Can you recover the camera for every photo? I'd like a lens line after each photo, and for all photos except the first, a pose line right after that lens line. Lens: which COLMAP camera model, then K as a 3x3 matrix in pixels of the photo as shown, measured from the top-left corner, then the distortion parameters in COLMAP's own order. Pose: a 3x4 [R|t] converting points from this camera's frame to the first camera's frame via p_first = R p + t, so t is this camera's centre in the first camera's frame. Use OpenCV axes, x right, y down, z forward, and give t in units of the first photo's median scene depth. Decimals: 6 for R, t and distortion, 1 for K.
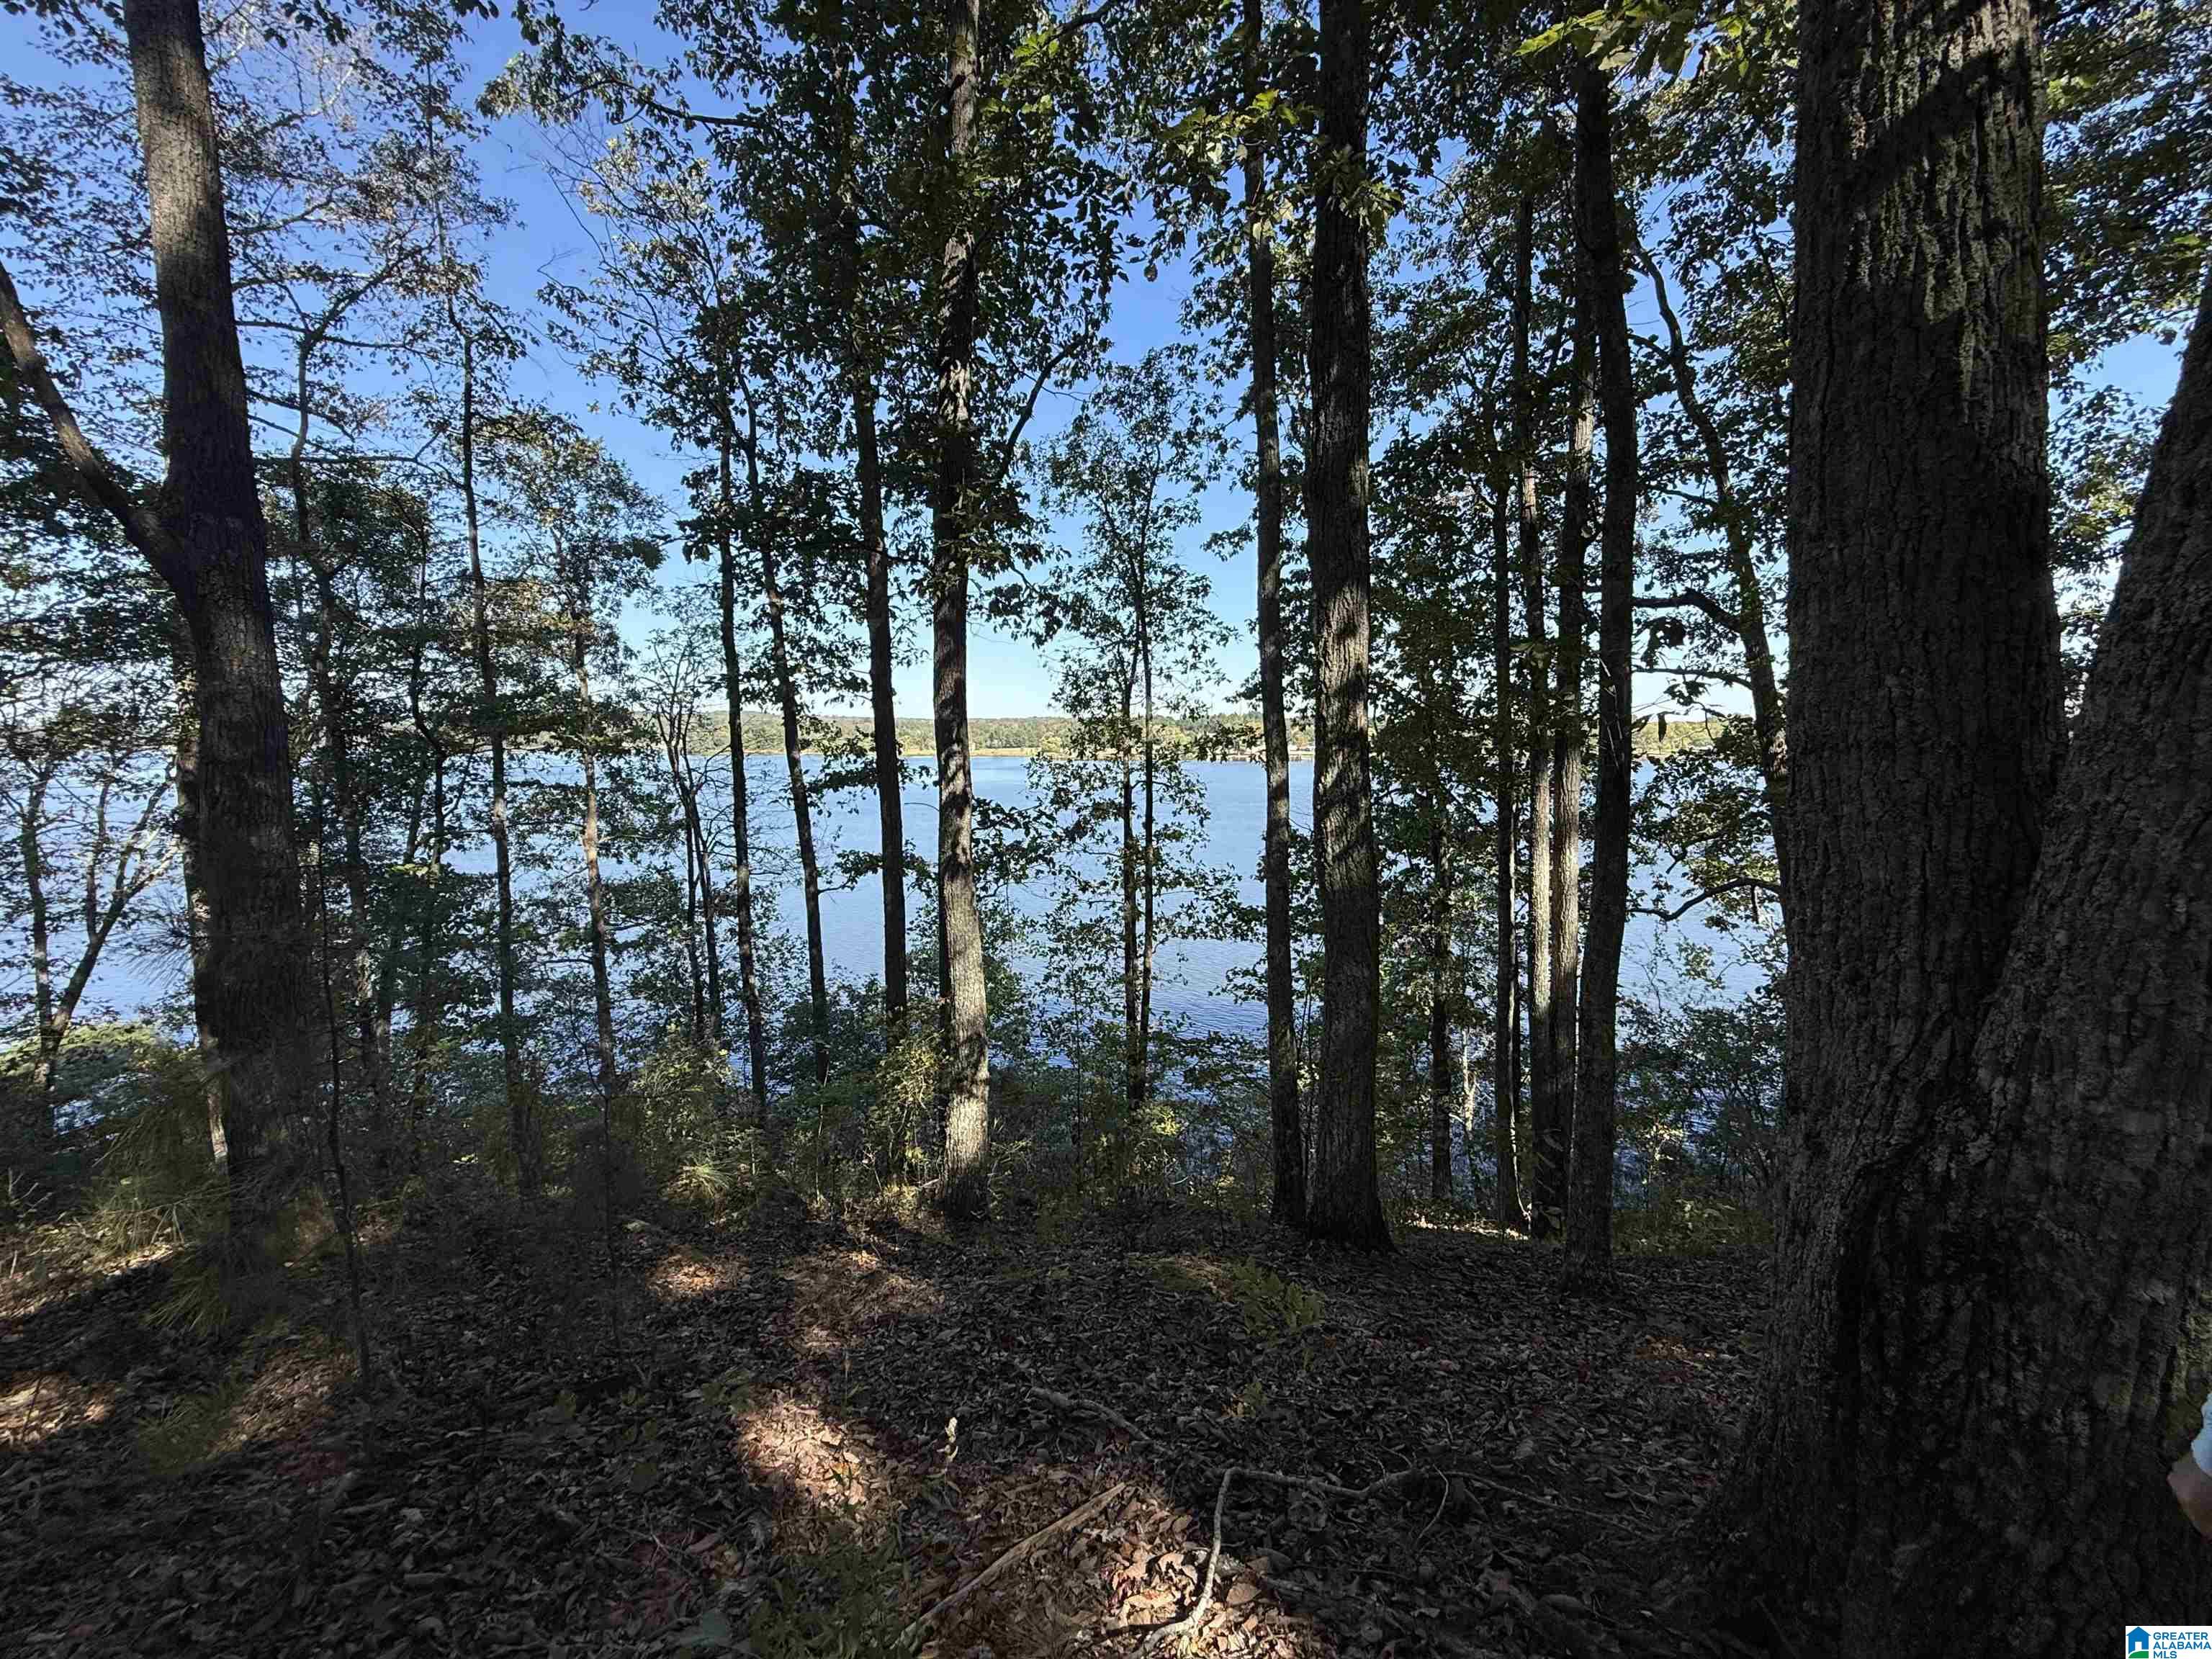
lens RADIAL K [[875.7, 0, 1100.2], [0, 875.7, 834.0], [0, 0, 1]] dist [-0.000196, 0.000063]
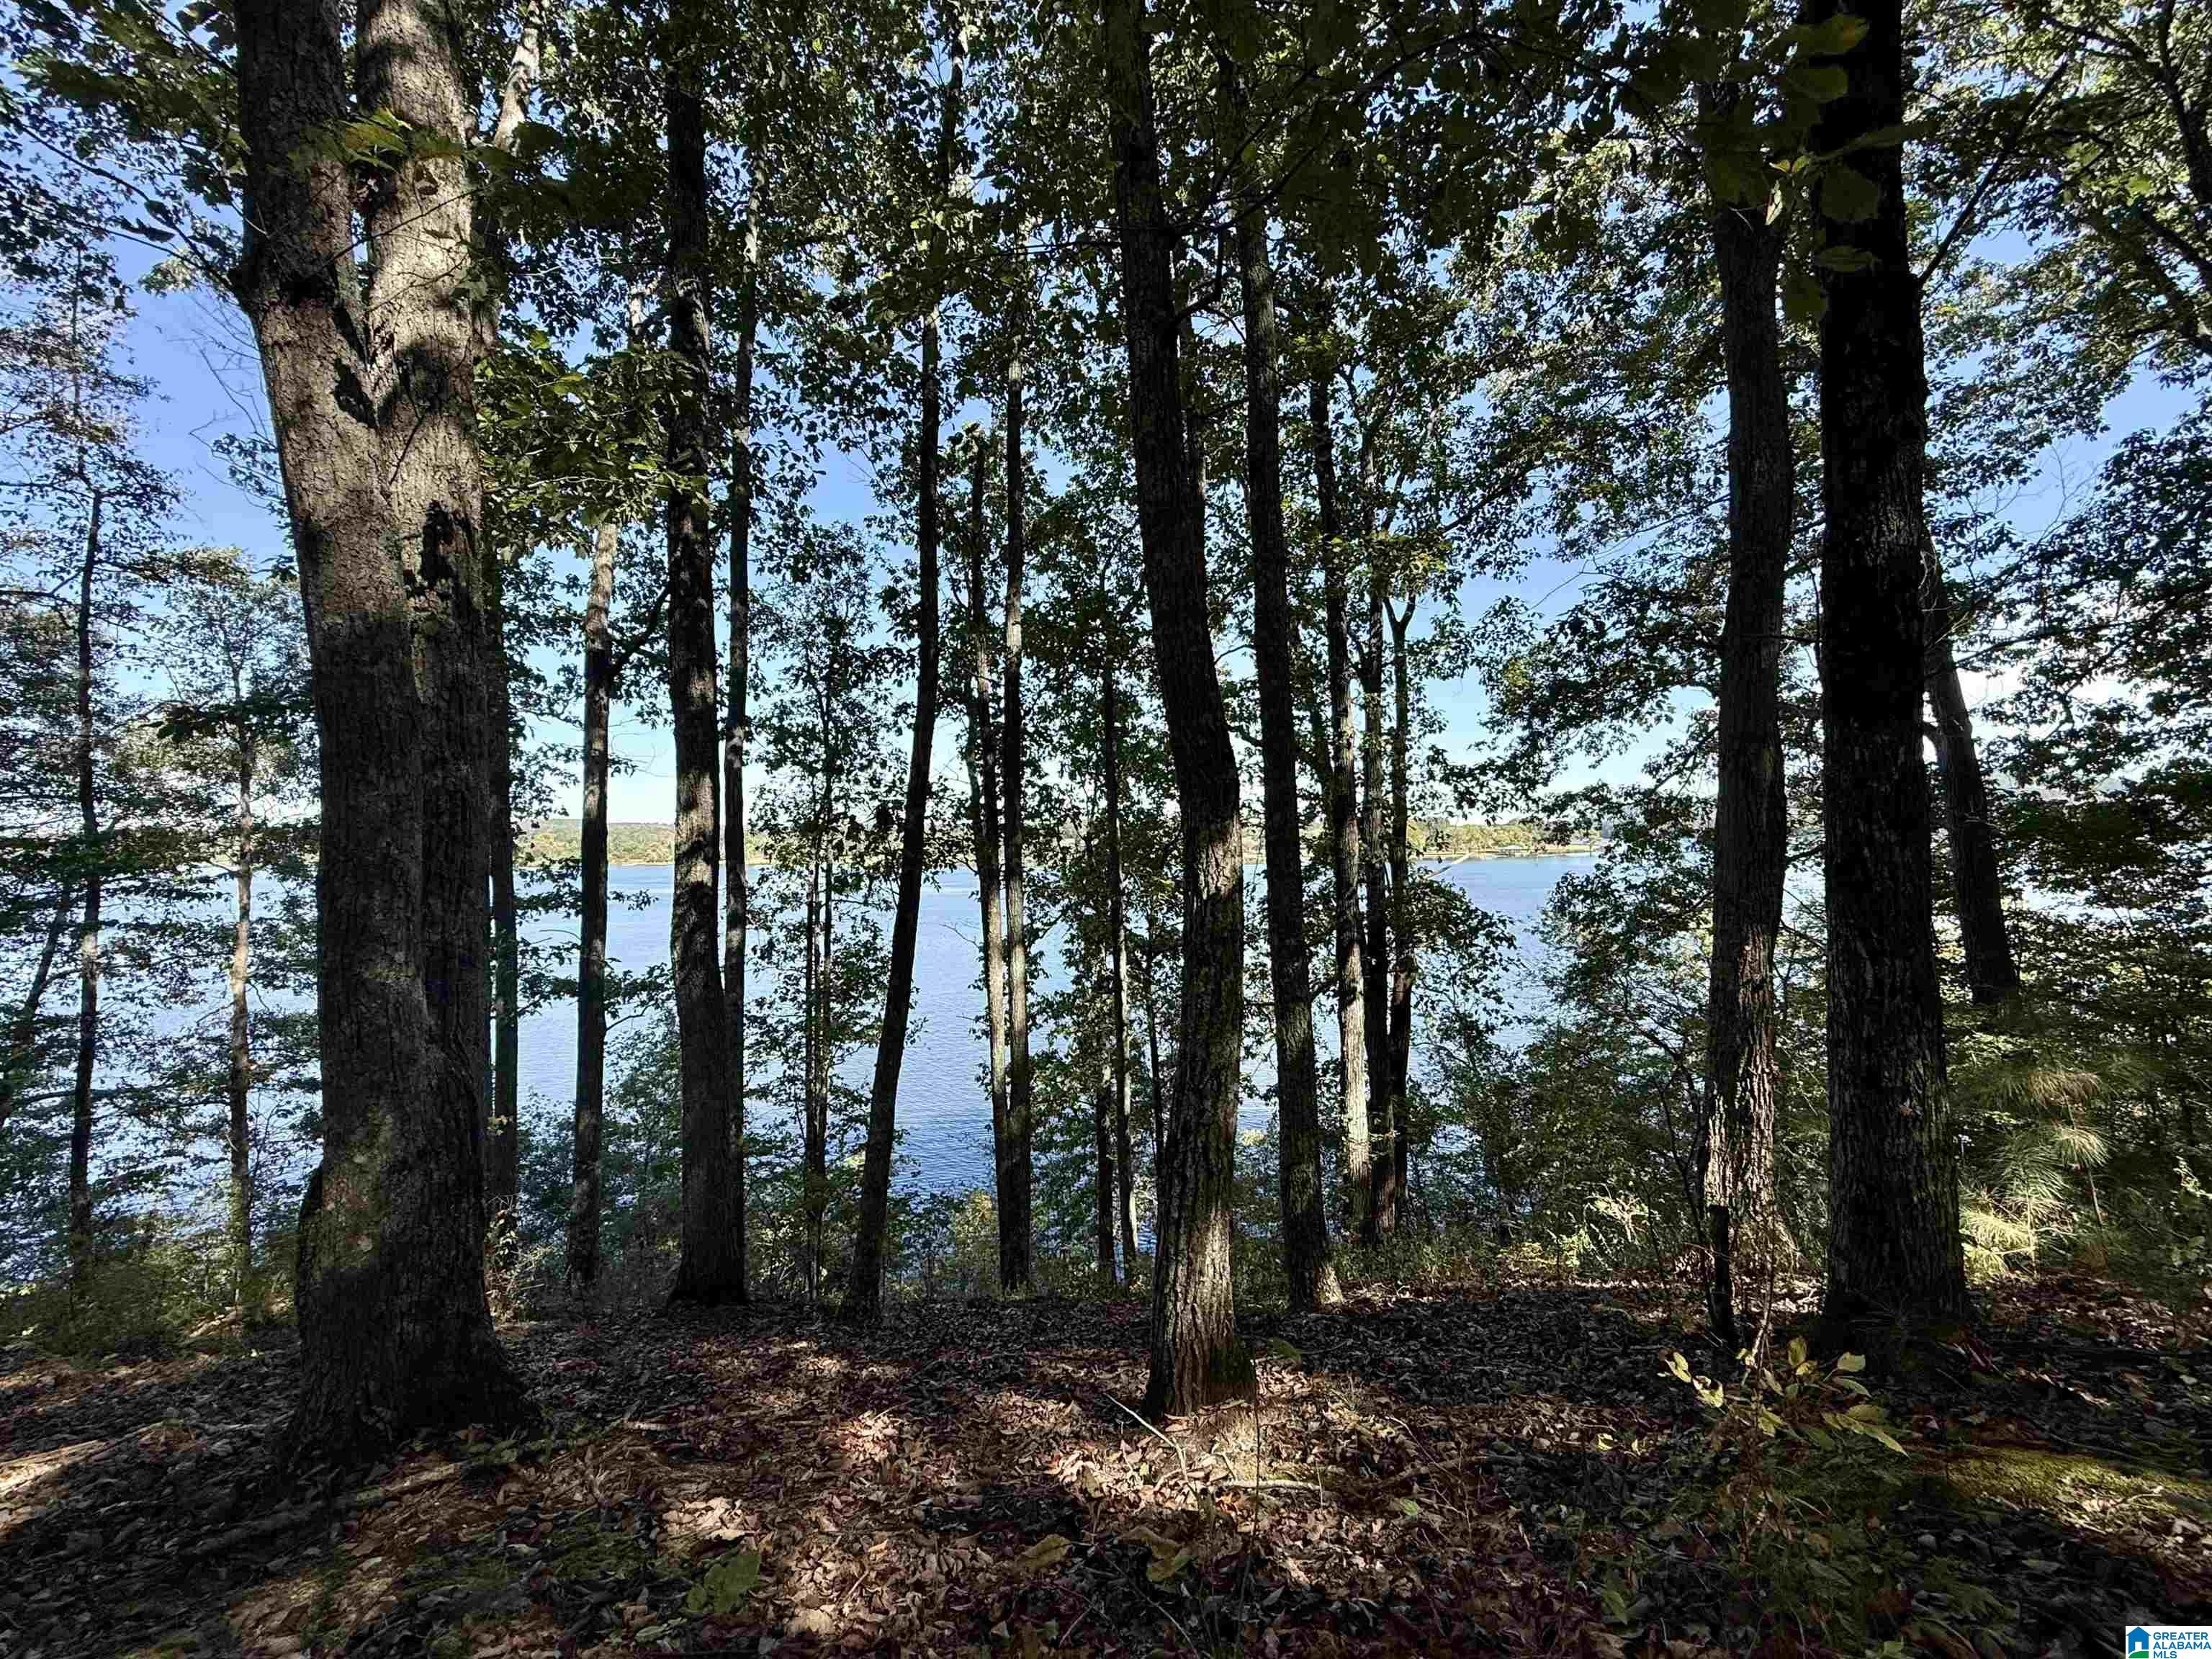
lens RADIAL K [[875.7, 0, 1100.0], [0, 875.7, 834.4], [0, 0, 1]] dist [-0.000196, 0.000063]
pose [[0.987346, -0.007316, 0.158410, 0.293158], [0.026216, 0.992721, -0.117547, -0.009526], [-0.156397, 0.120212, 0.980351, -0.163208]]
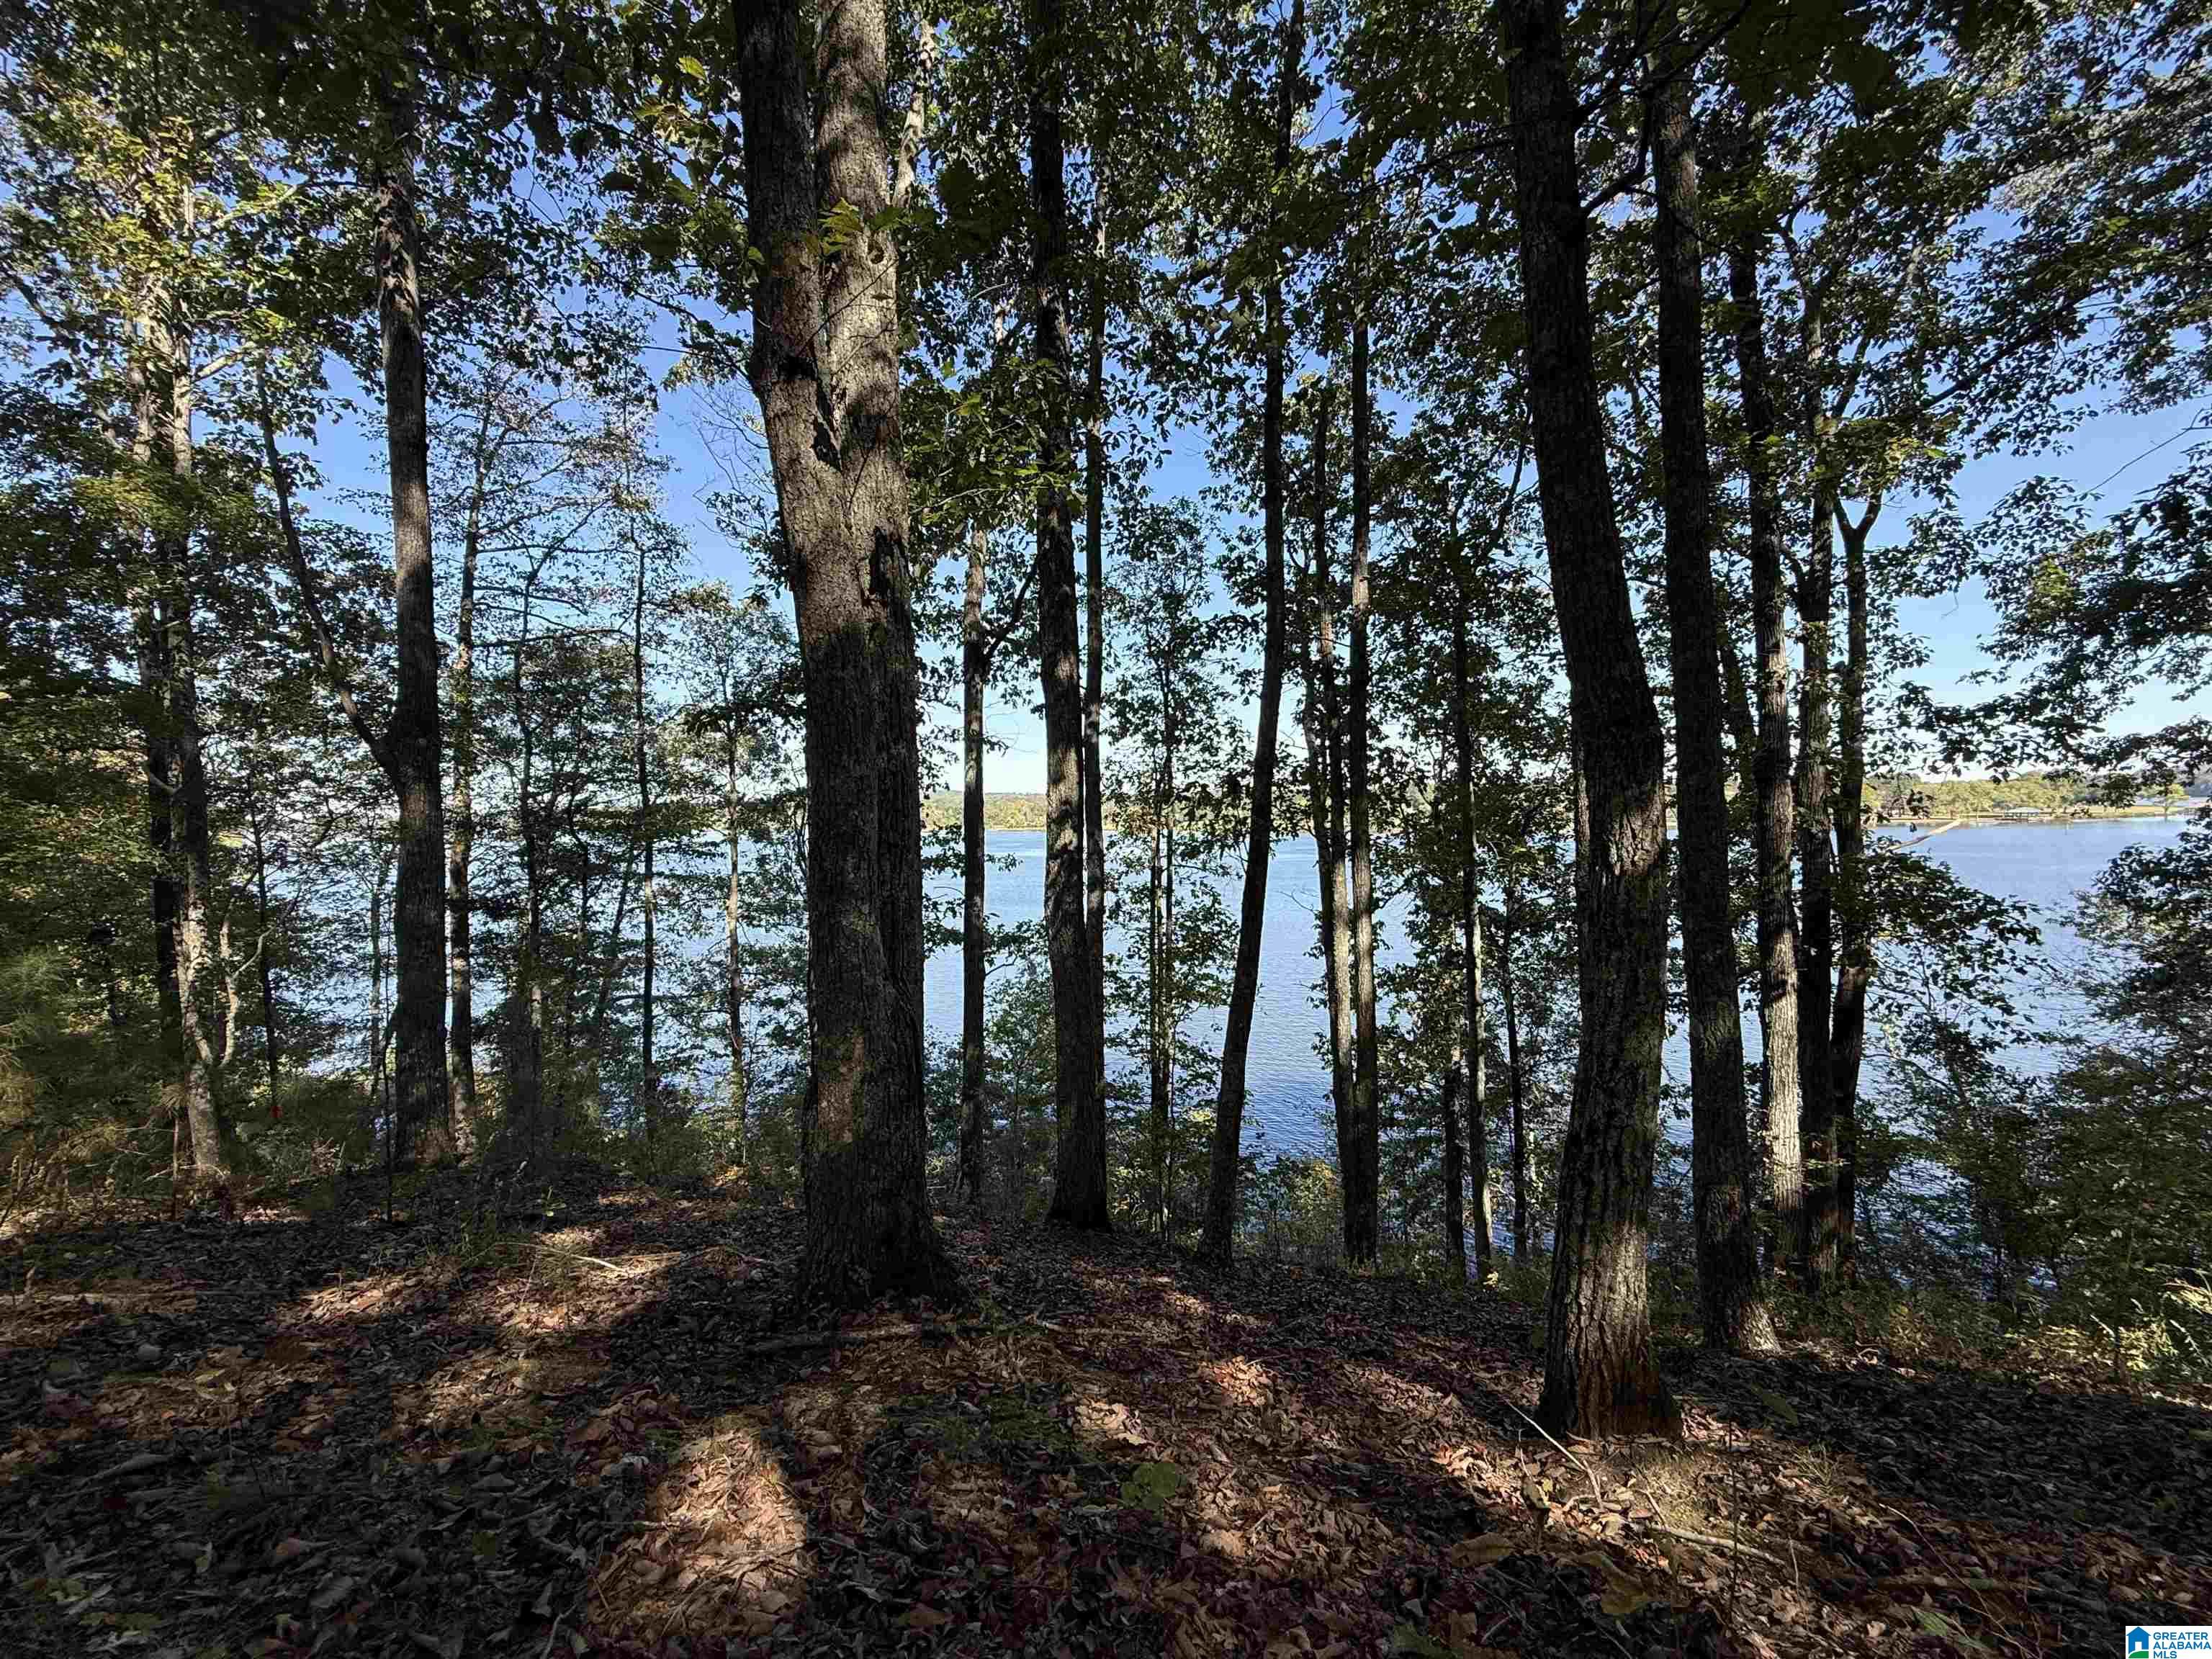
lens RADIAL K [[875.7, 0, 1099.5], [0, 875.7, 833.8], [0, 0, 1]] dist [-0.000196, 0.000063]
pose [[0.977161, -0.009328, -0.212295, 0.282192], [-0.008592, 0.996485, -0.083333, -0.010342], [0.212326, 0.083254, 0.973646, -0.164308]]
